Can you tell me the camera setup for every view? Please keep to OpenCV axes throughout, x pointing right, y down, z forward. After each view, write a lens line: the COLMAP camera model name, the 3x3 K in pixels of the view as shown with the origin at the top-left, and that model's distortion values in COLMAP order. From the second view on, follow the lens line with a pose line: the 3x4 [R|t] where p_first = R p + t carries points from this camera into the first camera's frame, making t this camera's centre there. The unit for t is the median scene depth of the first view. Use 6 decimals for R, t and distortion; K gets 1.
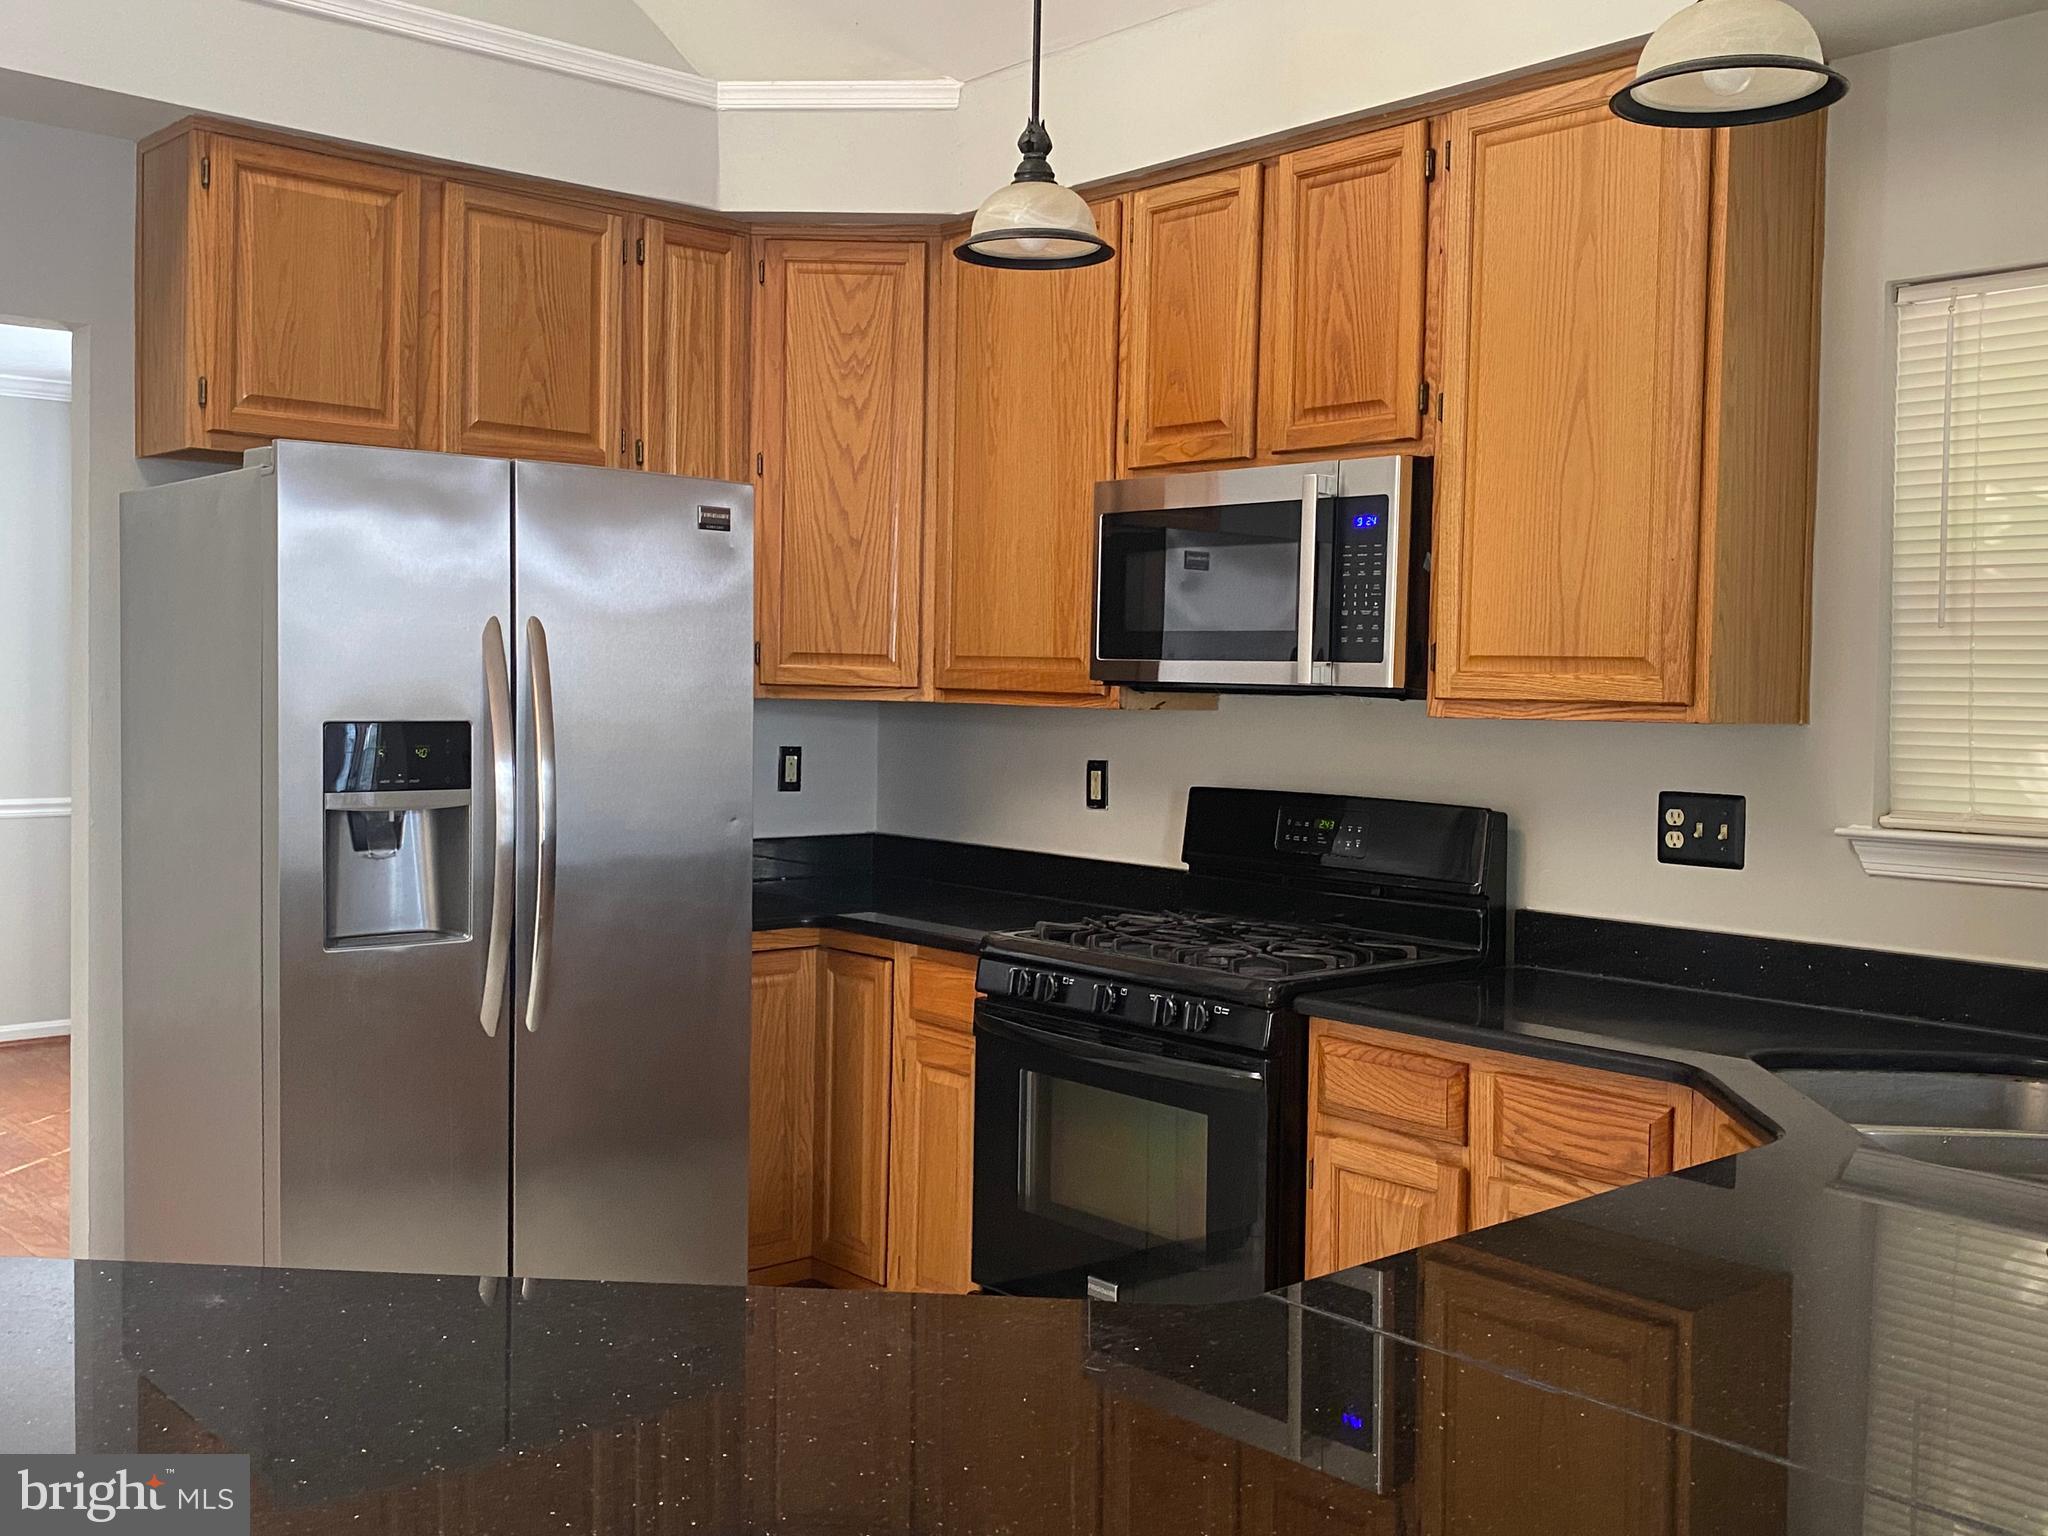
lens RADIAL K [[1918.0, 0, 1017.2], [0, 1918.0, 762.1], [0, 0, 1]] dist [-0.029853, 0.000000]
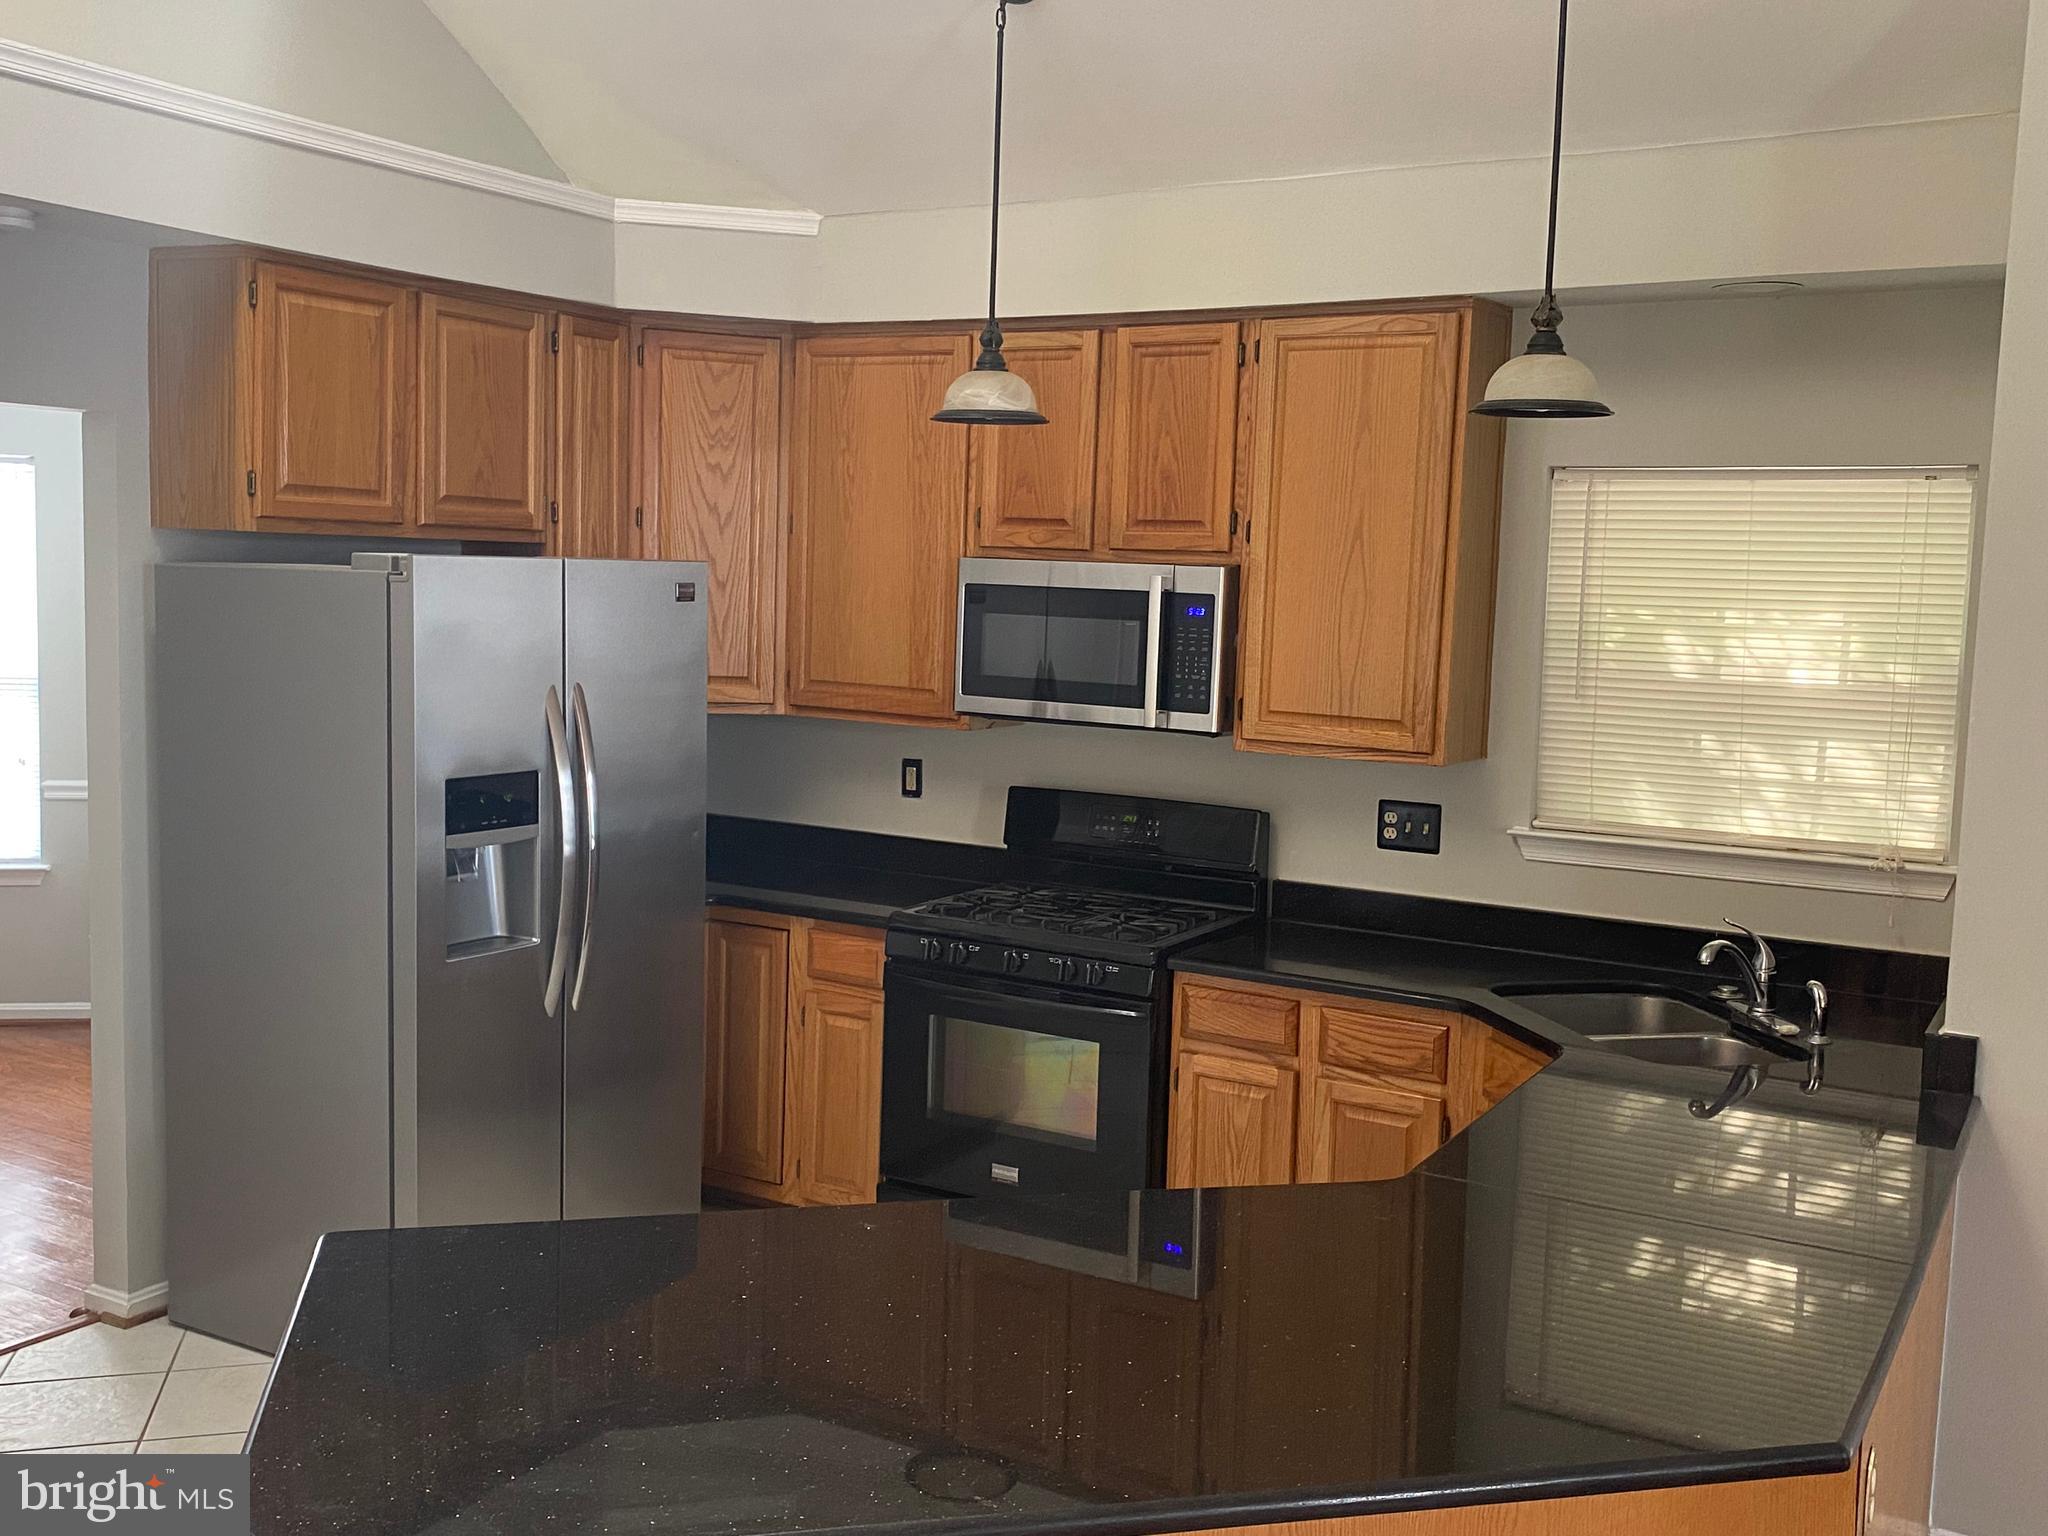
lens RADIAL K [[1918.0, 0, 1031.7], [0, 1918.0, 766.2], [0, 0, 1]] dist [-0.029853, 0.000000]
pose [[0.951021, -0.020048, 0.308475, -0.347140], [-0.000438, 0.997806, 0.066198, -0.101707], [-0.309126, -0.063091, 0.948926, -0.277023]]
